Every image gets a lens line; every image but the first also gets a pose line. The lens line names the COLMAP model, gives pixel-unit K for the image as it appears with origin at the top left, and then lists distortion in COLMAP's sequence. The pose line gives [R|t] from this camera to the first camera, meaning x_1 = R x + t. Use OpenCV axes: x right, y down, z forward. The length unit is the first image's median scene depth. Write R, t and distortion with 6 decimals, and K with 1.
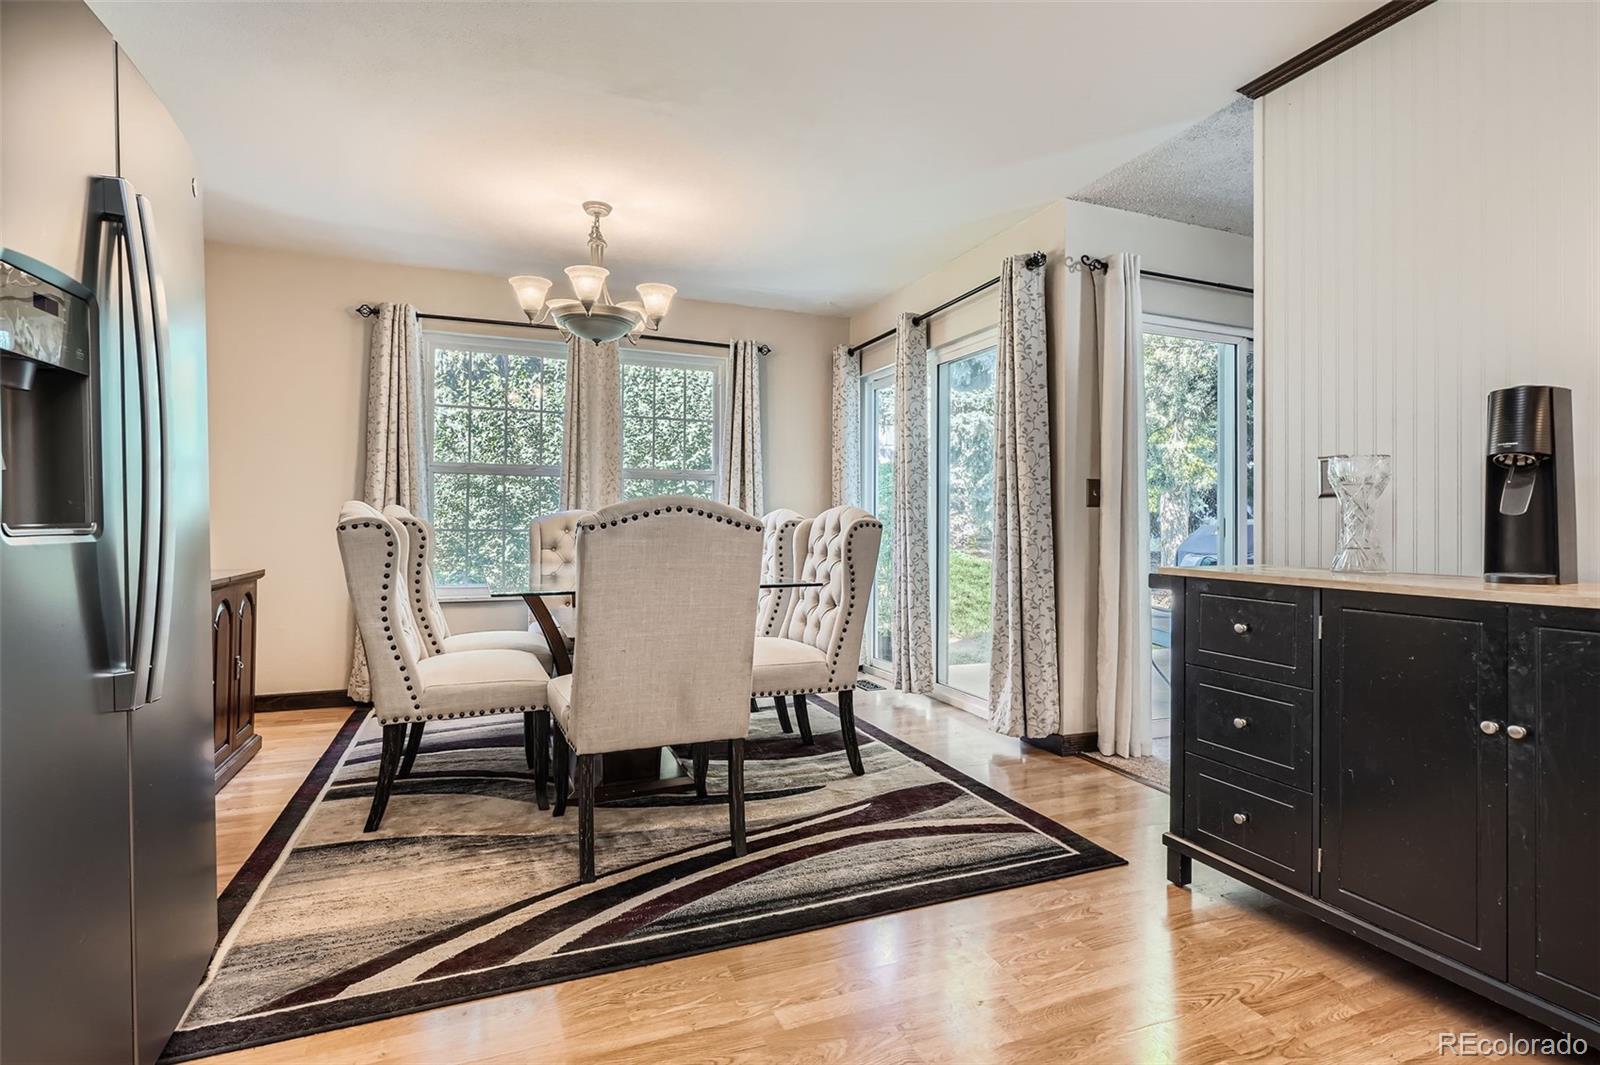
lens RADIAL K [[776.0, 0, 797.8], [0, 776.0, 531.3], [0, 0, 1]] dist [-0.000079, 0.001610]
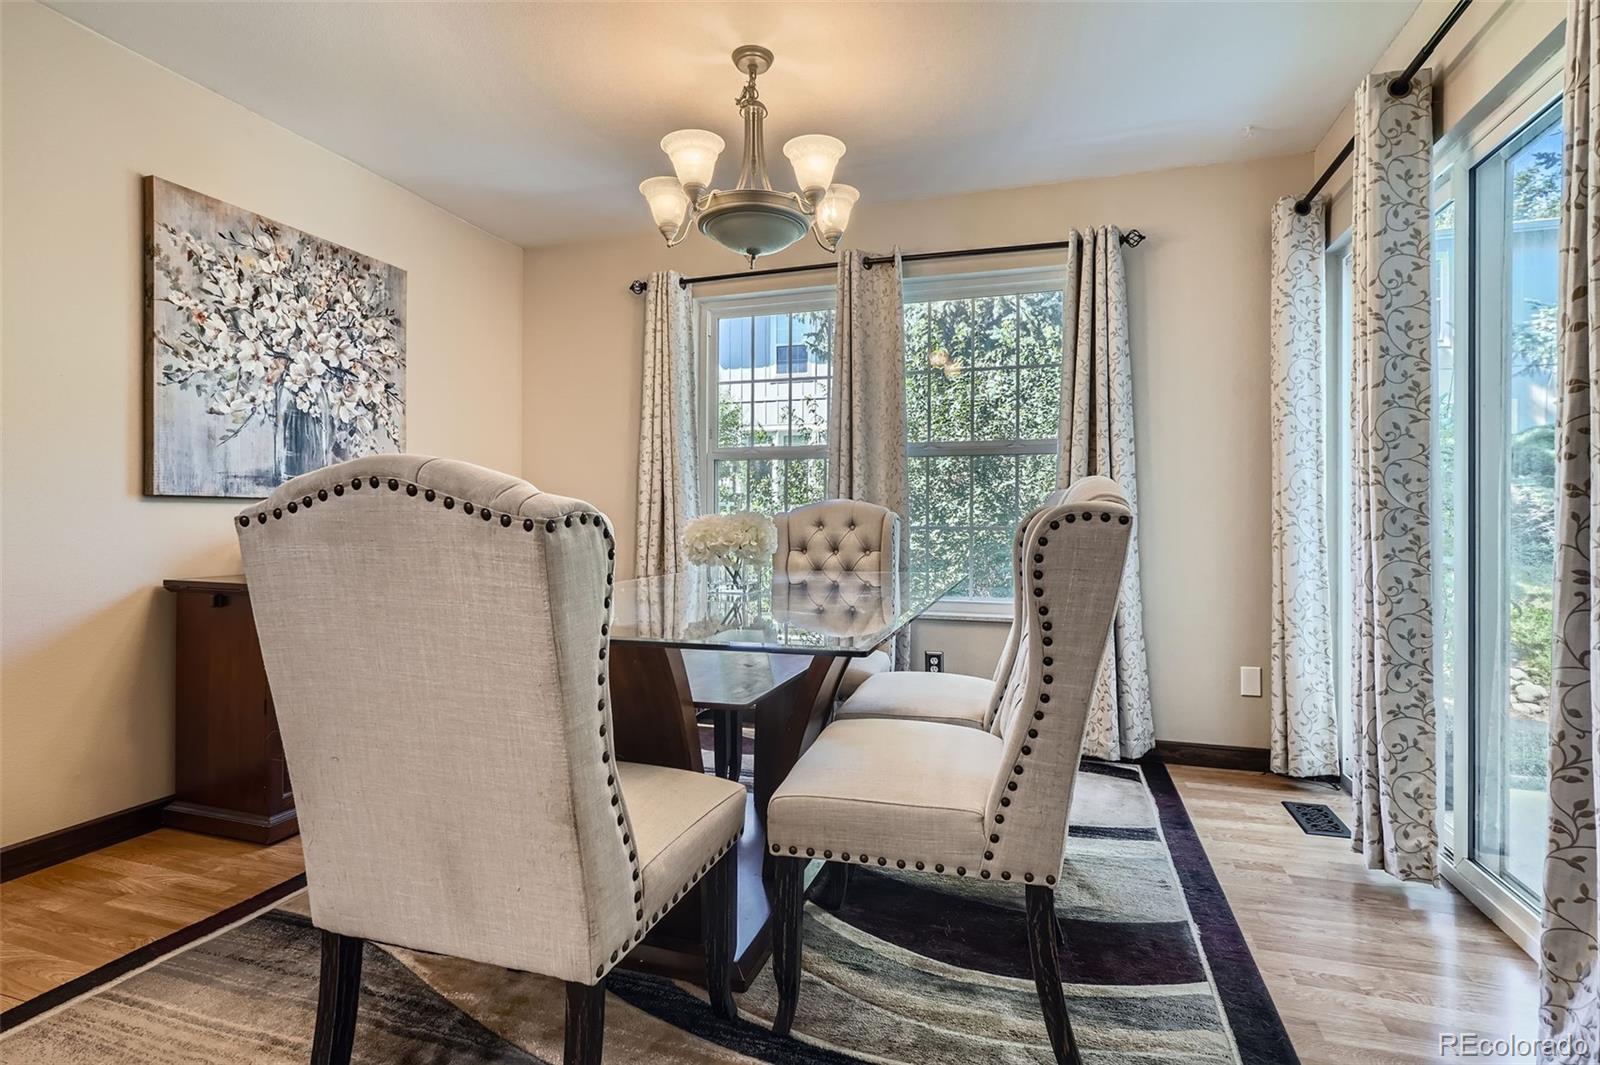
lens RADIAL K [[776.0, 0, 803.5], [0, 776.0, 522.2], [0, 0, 1]] dist [-0.000079, 0.001610]
pose [[0.766751, 0.000041, -0.641944, 0.185572], [-0.003881, 0.999982, -0.004572, -0.001812], [0.641932, 0.005997, 0.766738, 0.422867]]
